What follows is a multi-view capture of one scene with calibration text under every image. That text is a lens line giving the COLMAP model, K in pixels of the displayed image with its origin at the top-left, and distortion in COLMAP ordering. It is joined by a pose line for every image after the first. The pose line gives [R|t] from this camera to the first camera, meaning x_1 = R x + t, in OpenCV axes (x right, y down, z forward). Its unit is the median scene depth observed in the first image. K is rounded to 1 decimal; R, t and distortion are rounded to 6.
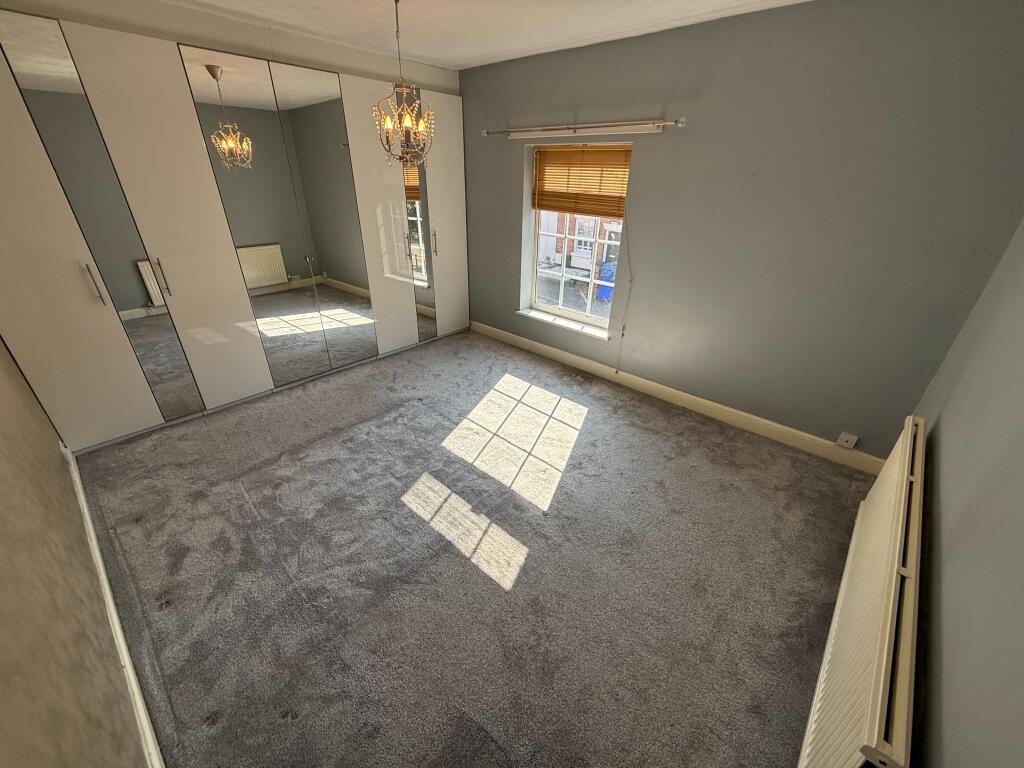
lens RADIAL K [[407.3, 0, 514.4], [0, 407.3, 381.9], [0, 0, 1]] dist [-0.003732, -0.000588]
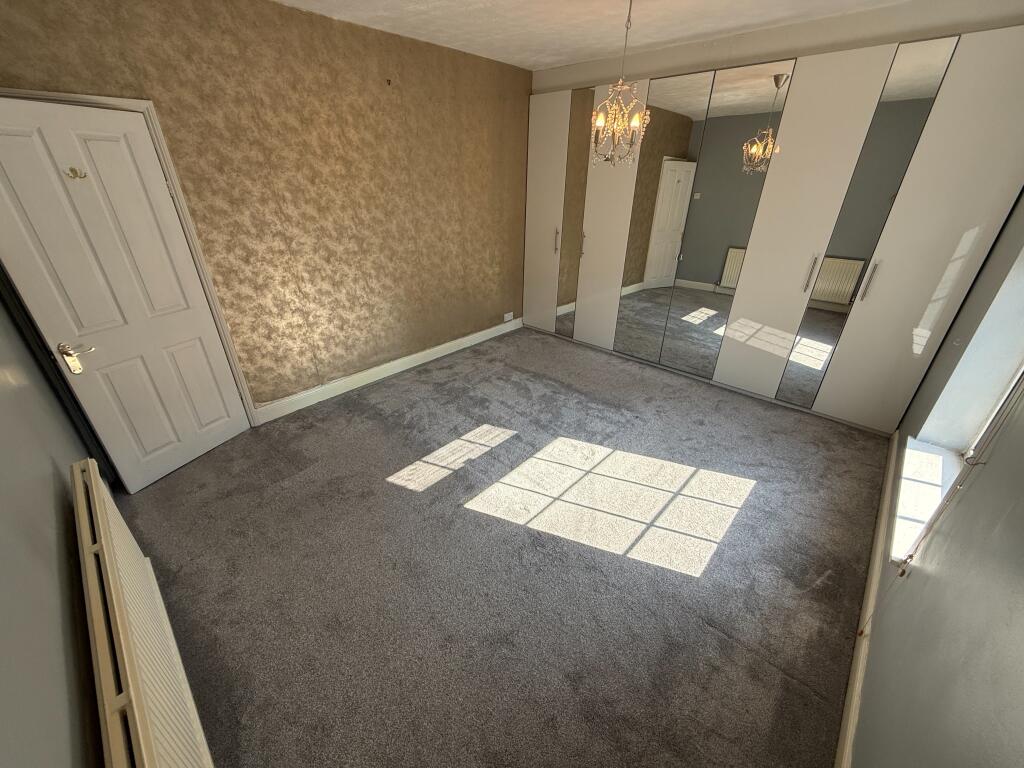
lens RADIAL K [[407.3, 0, 512.6], [0, 407.3, 384.7], [0, 0, 1]] dist [-0.003732, -0.000588]
pose [[-0.011885, 0.444044, -0.895926, 0.693330], [-0.458684, 0.793739, 0.399483, -0.311909], [0.888520, 0.415695, 0.194243, 0.645368]]
